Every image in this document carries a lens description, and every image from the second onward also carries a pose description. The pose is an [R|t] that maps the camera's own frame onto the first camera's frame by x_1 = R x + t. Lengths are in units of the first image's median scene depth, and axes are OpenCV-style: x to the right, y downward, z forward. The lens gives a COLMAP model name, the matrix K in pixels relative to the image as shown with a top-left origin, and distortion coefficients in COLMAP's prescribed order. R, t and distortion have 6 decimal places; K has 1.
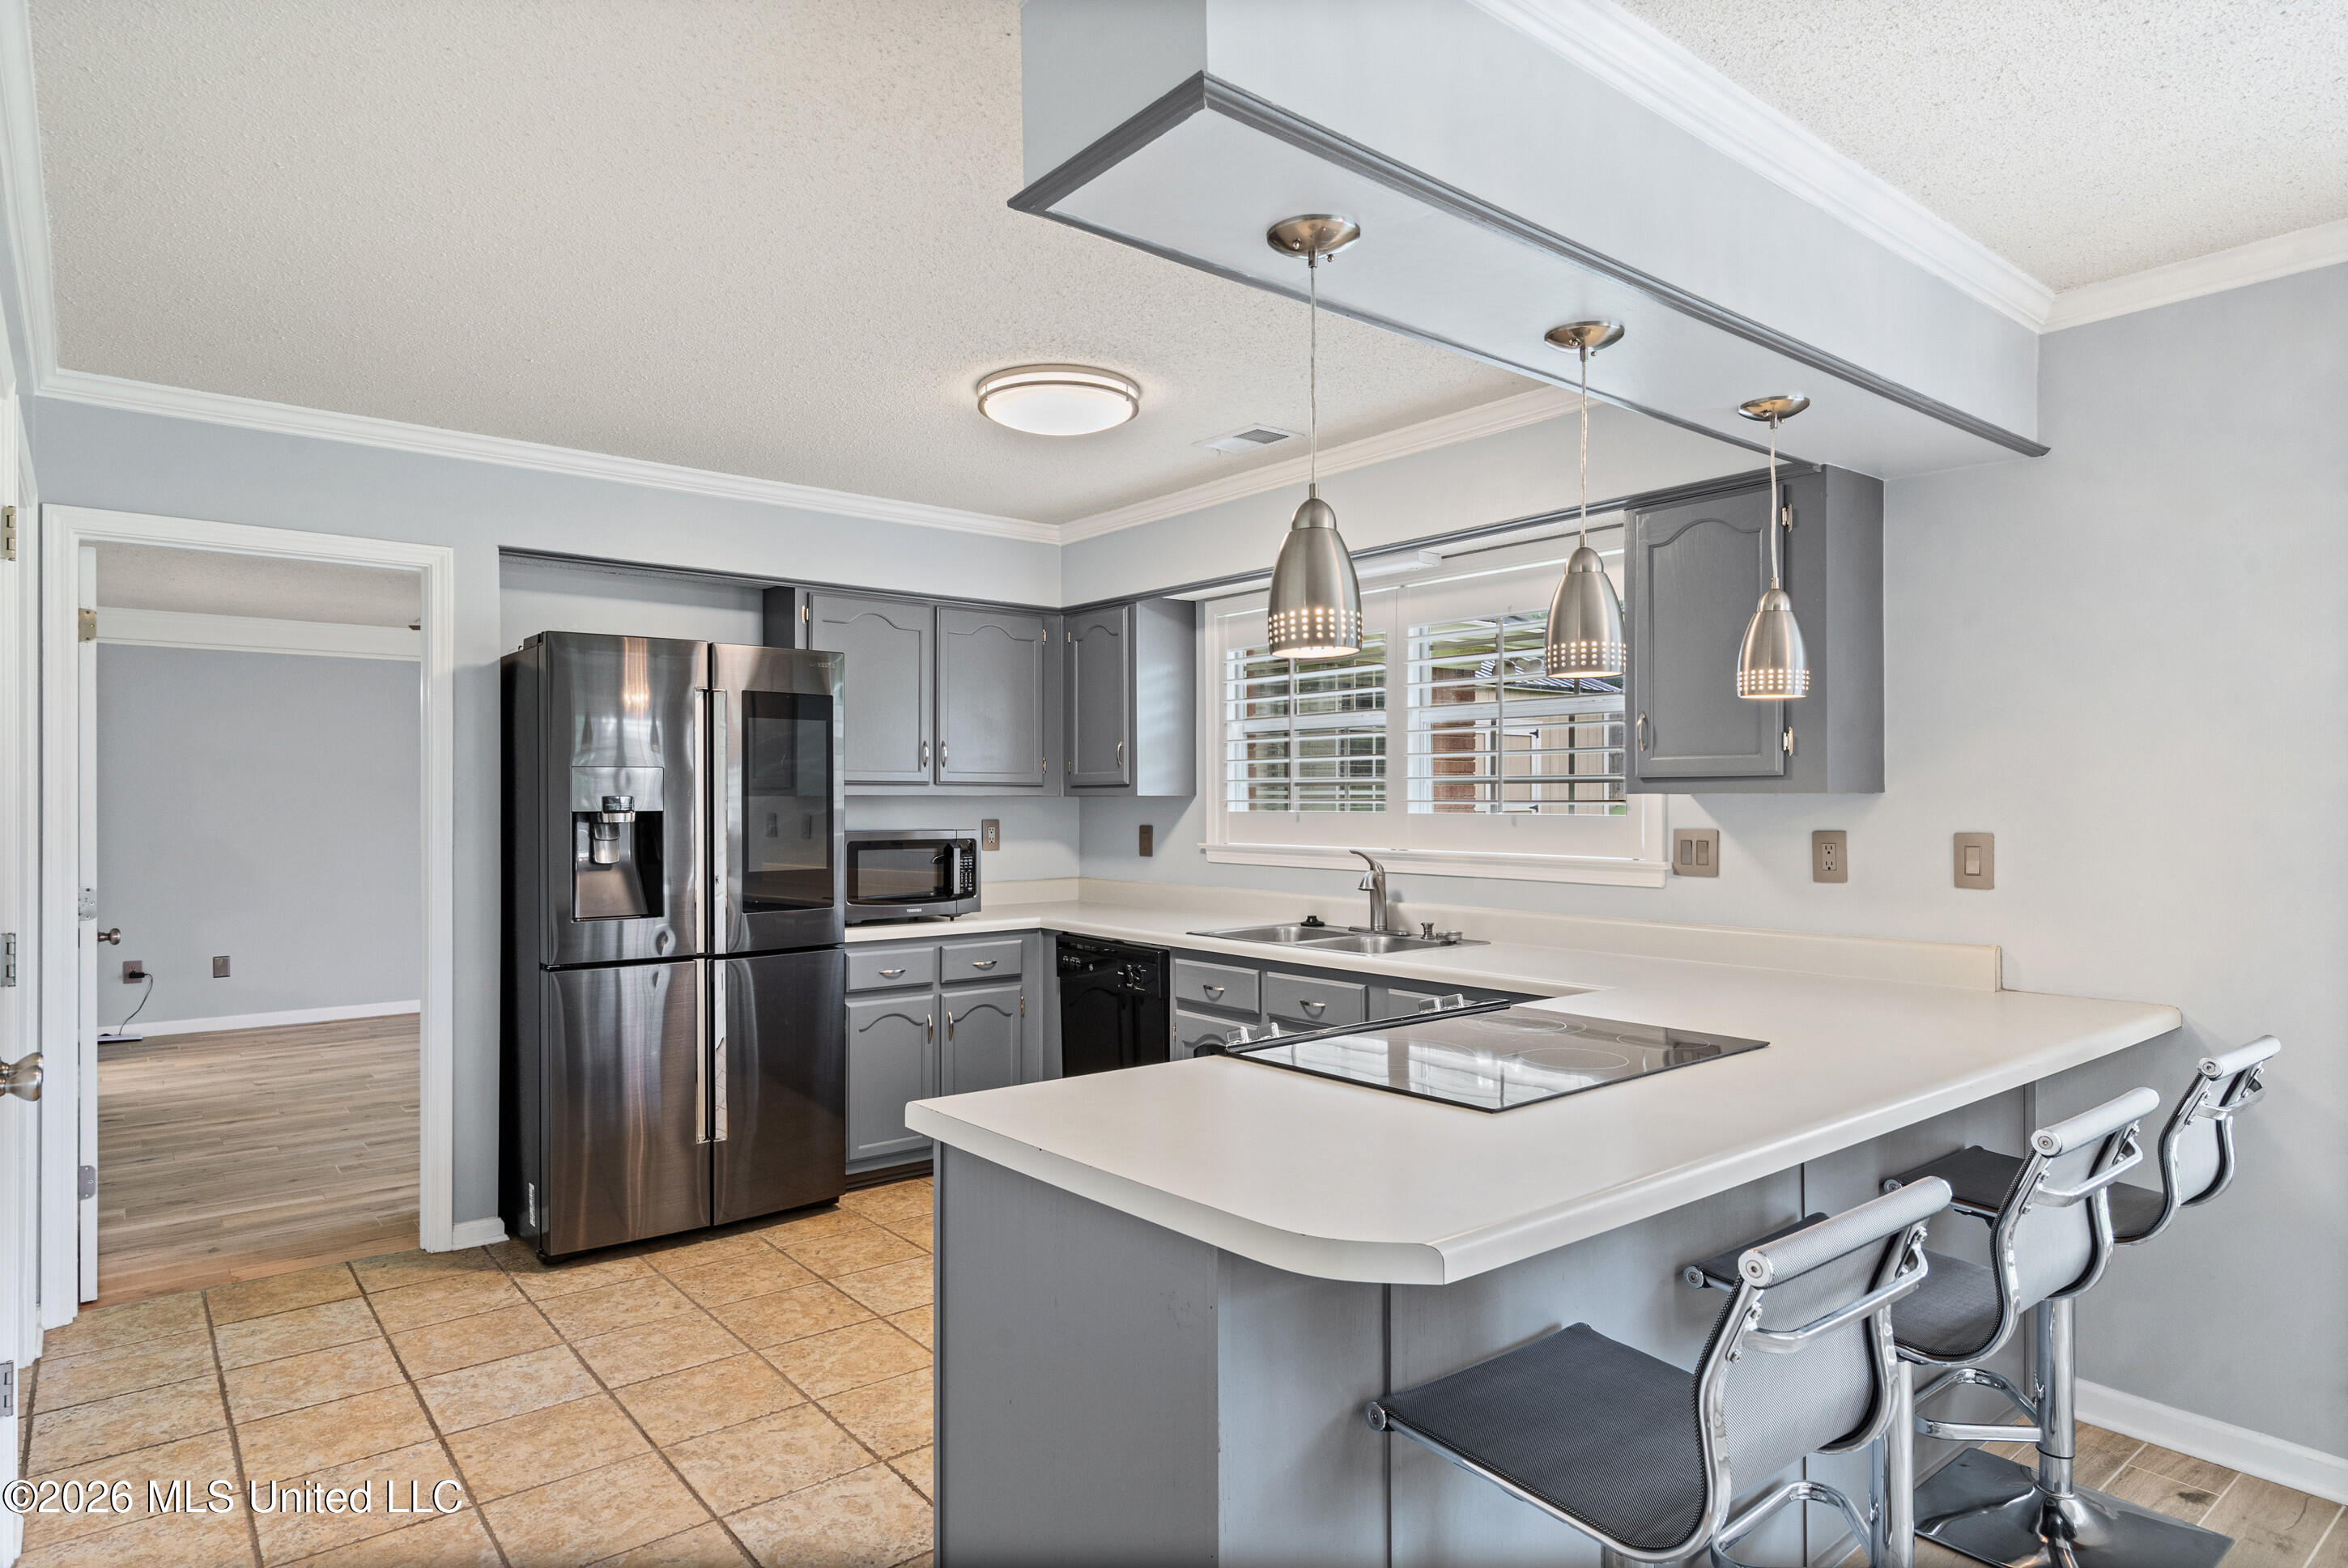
lens RADIAL K [[1311.2, 0, 1171.9], [0, 1311.2, 791.6], [0, 0, 1]] dist [0.000203, 0.000455]
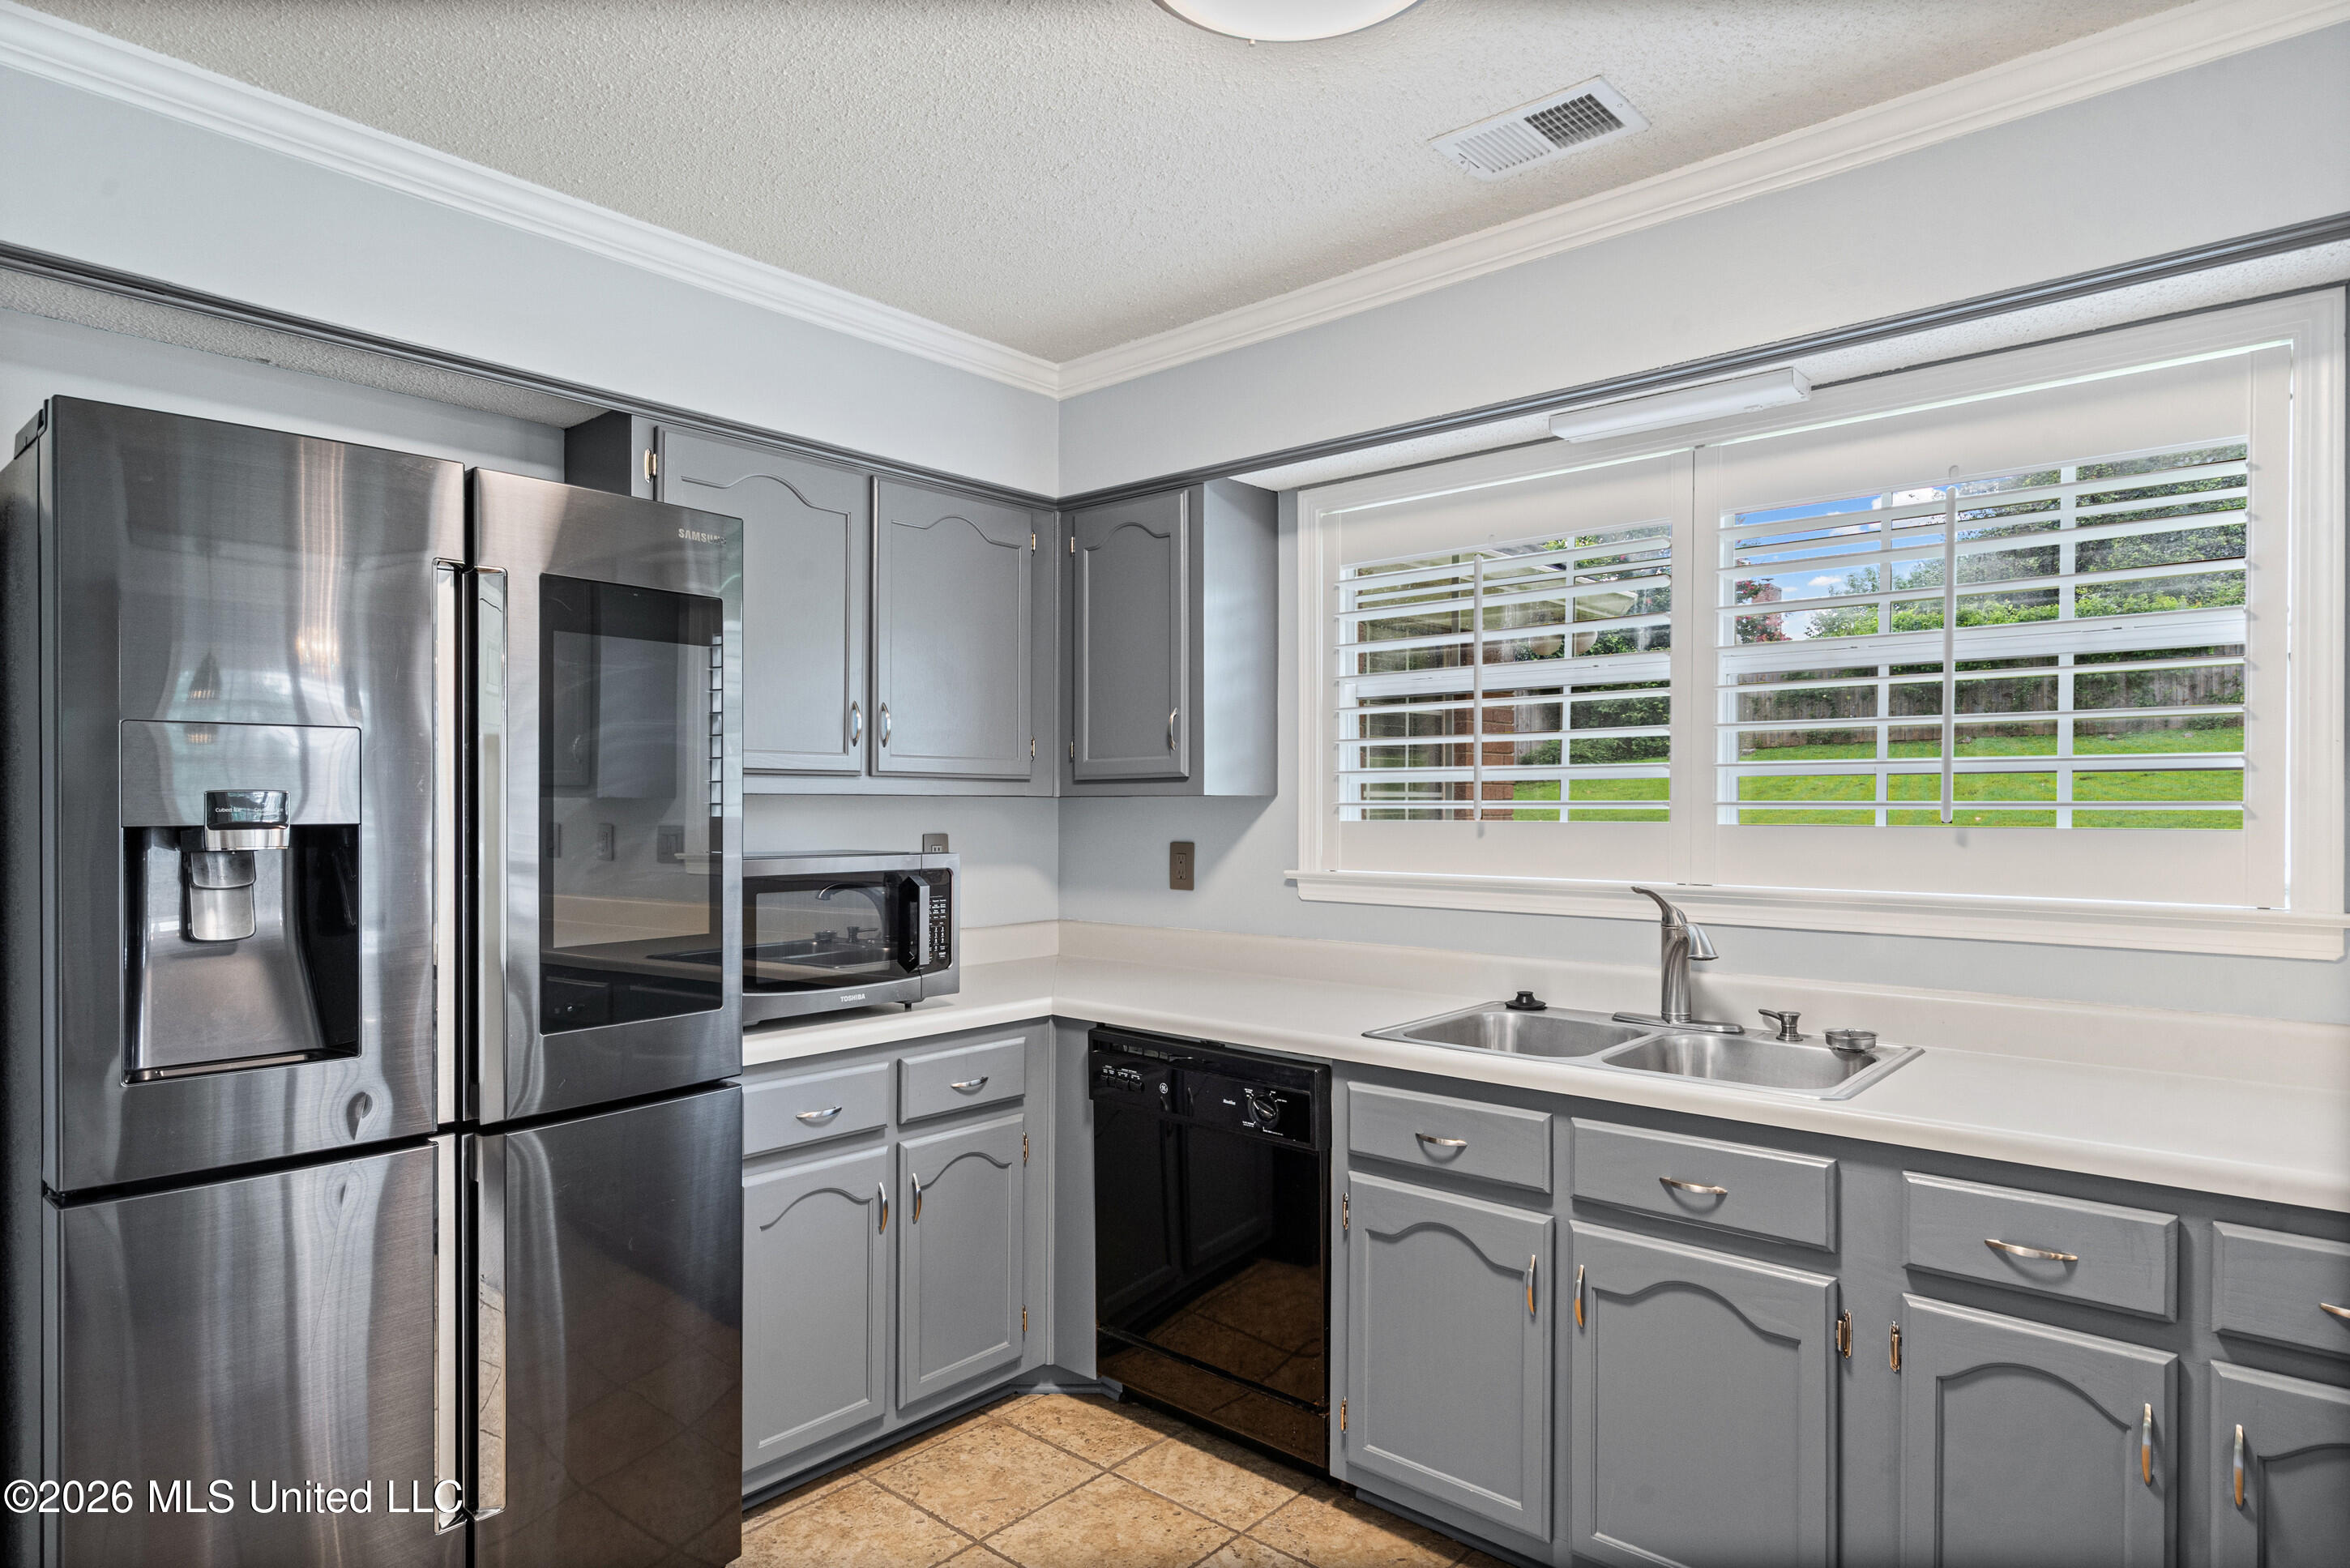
lens RADIAL K [[1312.5, 0, 1168.5], [0, 1312.5, 797.4], [0, 0, 1]] dist [0.000203, 0.000455]
pose [[0.986630, 0.001542, 0.162968, -0.154971], [-0.001573, 0.999999, 0.000061, 0.004265], [-0.162968, -0.000317, 0.986631, 0.422125]]
